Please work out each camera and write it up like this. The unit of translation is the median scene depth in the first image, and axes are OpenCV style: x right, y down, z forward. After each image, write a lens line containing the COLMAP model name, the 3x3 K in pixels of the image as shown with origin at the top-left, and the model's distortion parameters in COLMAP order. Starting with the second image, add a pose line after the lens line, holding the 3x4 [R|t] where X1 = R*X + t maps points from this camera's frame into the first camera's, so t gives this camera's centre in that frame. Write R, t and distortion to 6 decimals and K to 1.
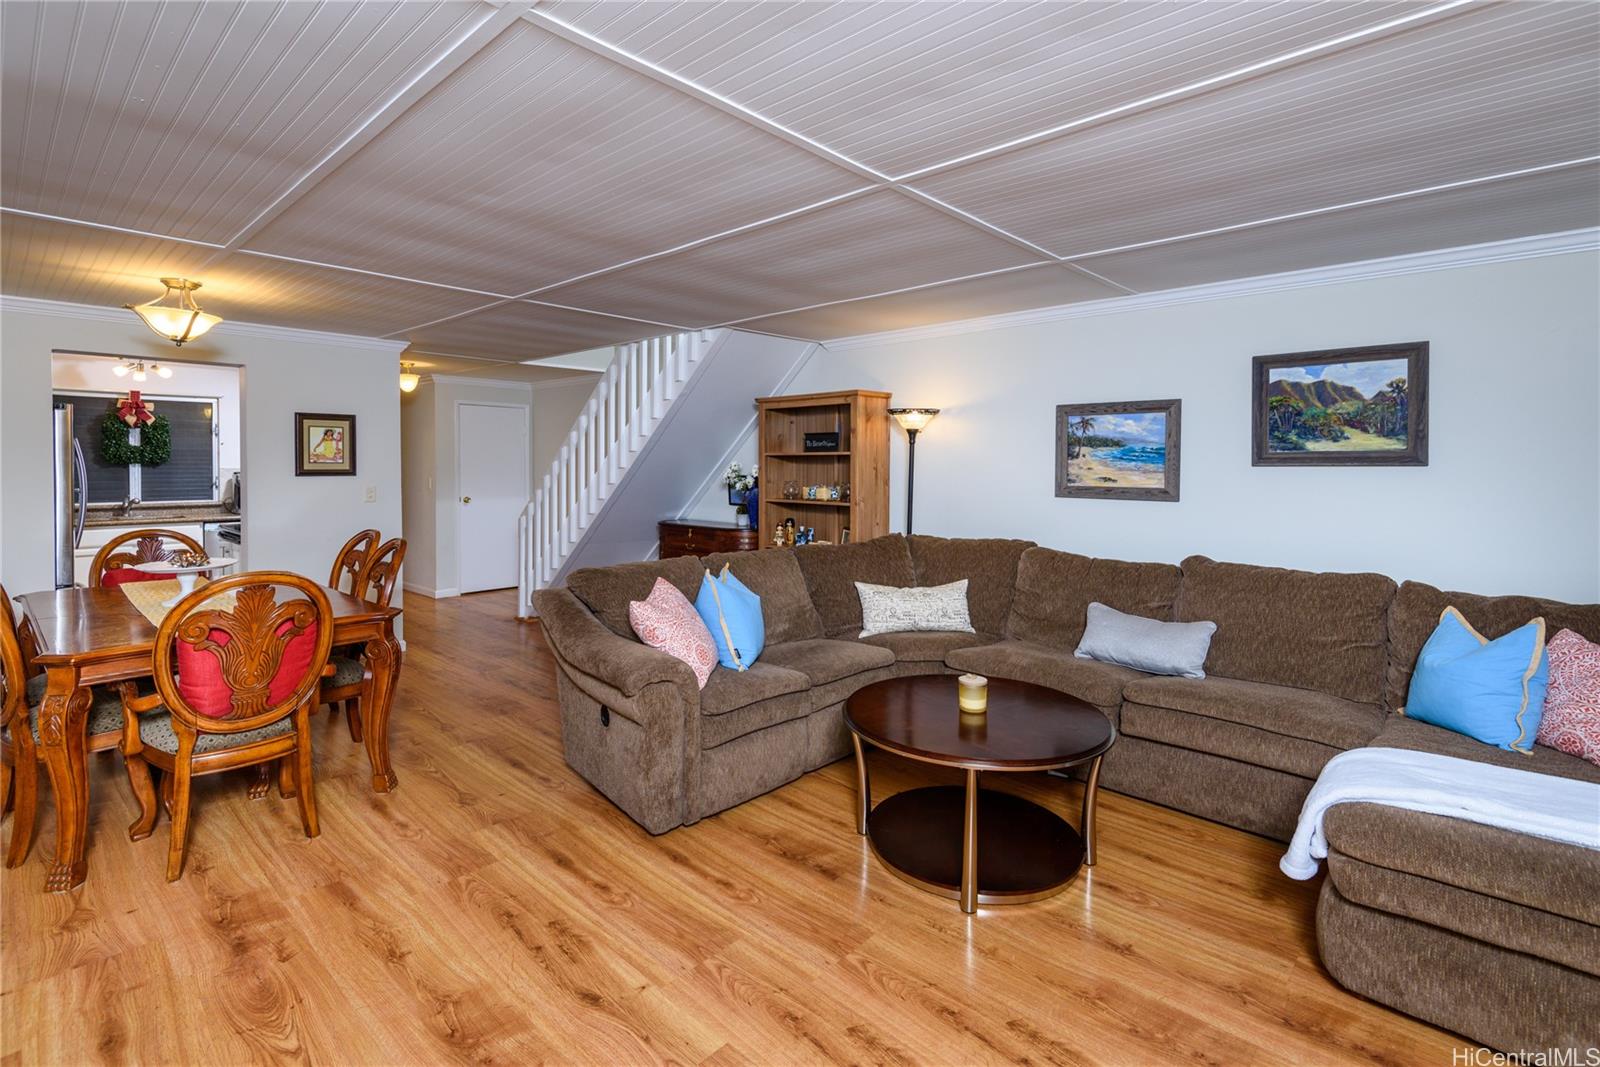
lens RADIAL K [[750.0, 0, 775.6], [0, 750.0, 463.1], [0, 0, 1]] dist [0.002527, -0.000001]
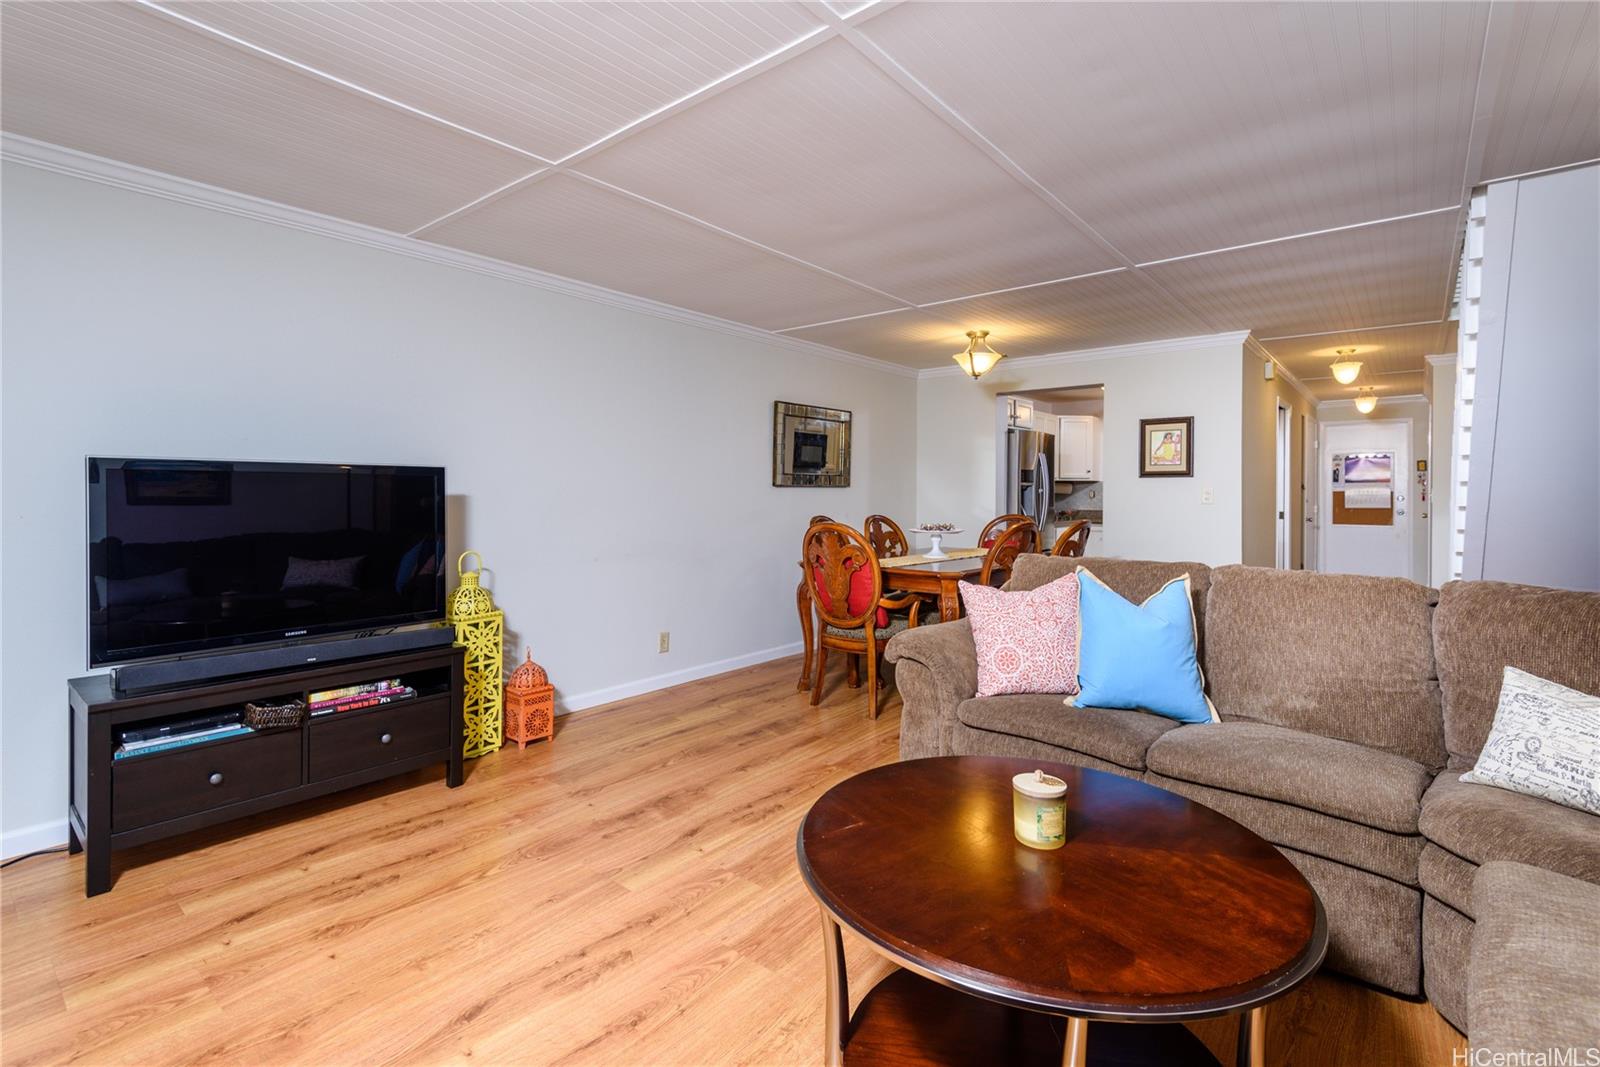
lens RADIAL K [[743.7, 0, 798.0], [0, 743.7, 496.0], [0, 0, 1]] dist [-0.003191, -0.001160]
pose [[0.067370, 0.004320, -0.997719, 0.585857], [-0.006438, 0.999972, 0.003895, 0.061937], [0.997707, 0.006161, 0.067396, 0.599161]]
